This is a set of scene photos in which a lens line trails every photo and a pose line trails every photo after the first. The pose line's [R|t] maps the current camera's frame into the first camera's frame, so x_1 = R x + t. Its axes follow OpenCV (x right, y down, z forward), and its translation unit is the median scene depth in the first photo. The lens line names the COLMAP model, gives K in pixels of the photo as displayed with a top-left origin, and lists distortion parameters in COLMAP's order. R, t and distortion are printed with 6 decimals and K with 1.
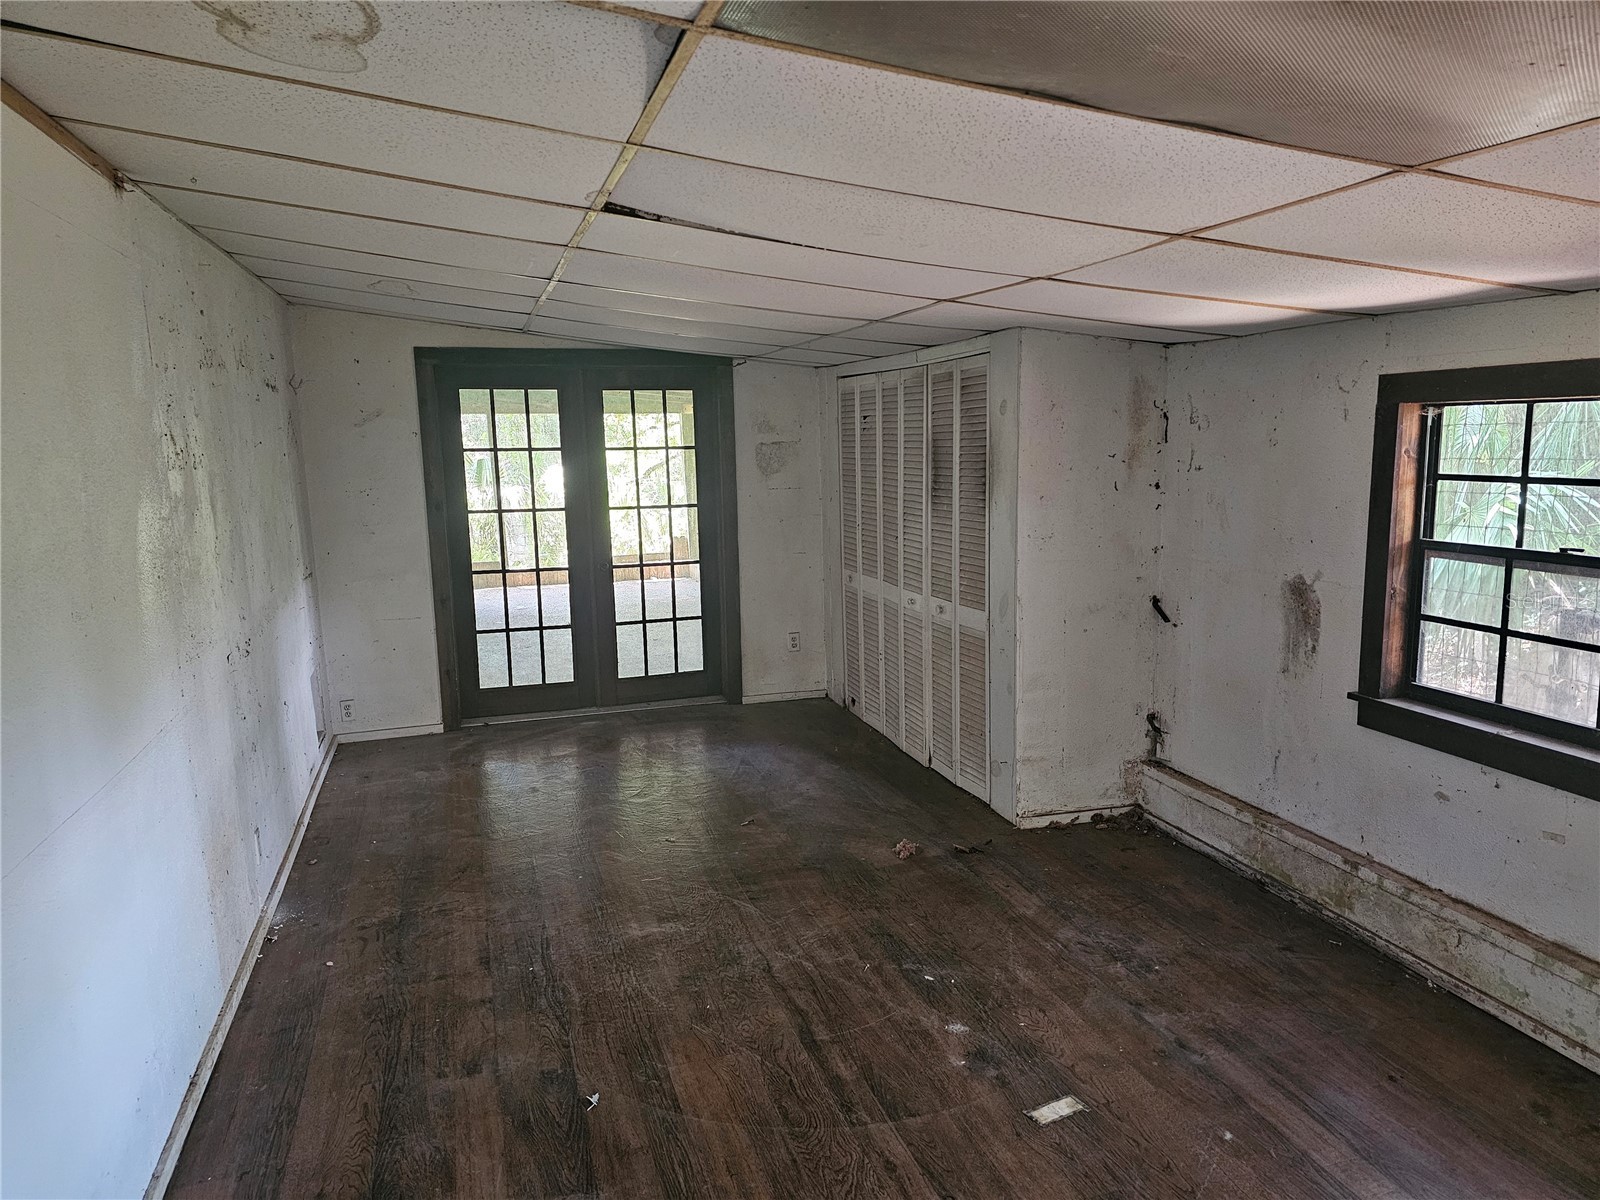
lens RADIAL K [[1074.4, 0, 799.9], [0, 1074.4, 626.6], [0, 0, 1]] dist [0.074318, -0.083513]
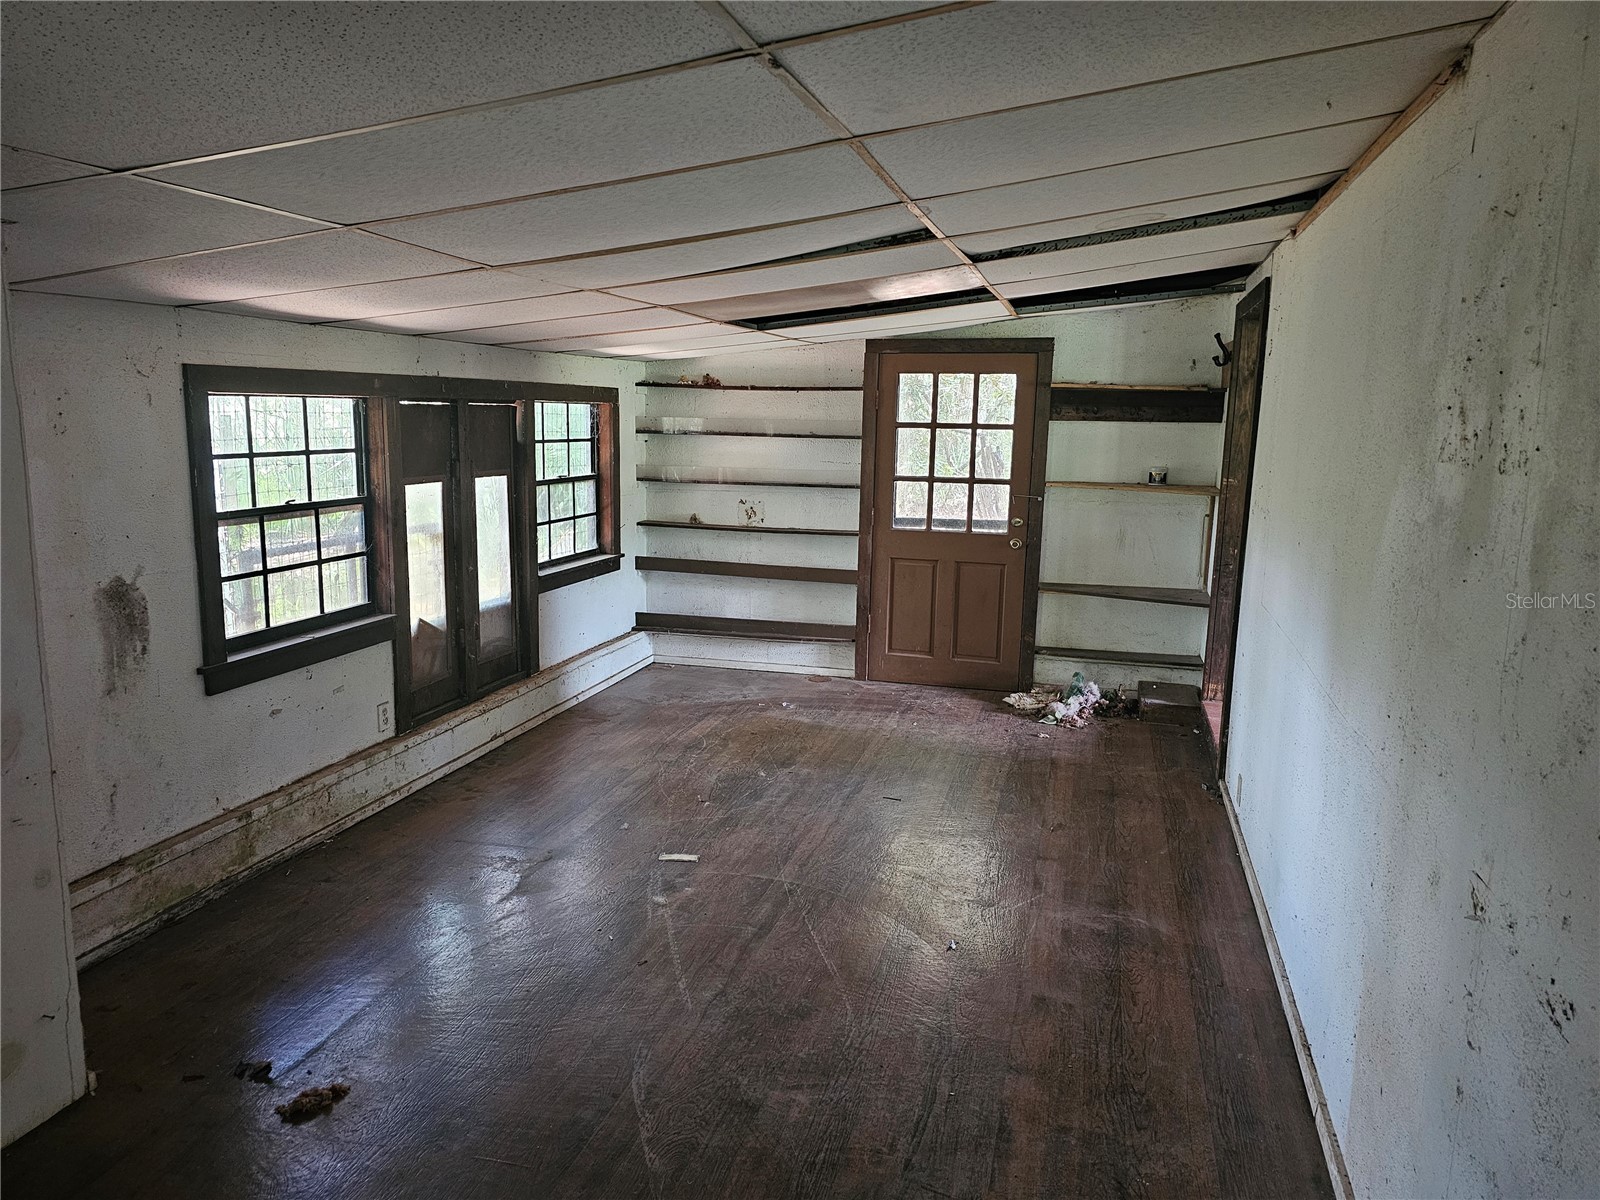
lens RADIAL K [[1063.0, 0, 800.0], [0, 1063.0, 600.0], [0, 0, 1]] dist [0.026564, -0.001233]
pose [[-0.834347, -0.085334, 0.544595, -0.548039], [0.103785, 0.945959, 0.307229, -0.271168], [-0.541382, 0.312857, -0.780401, 1.555534]]
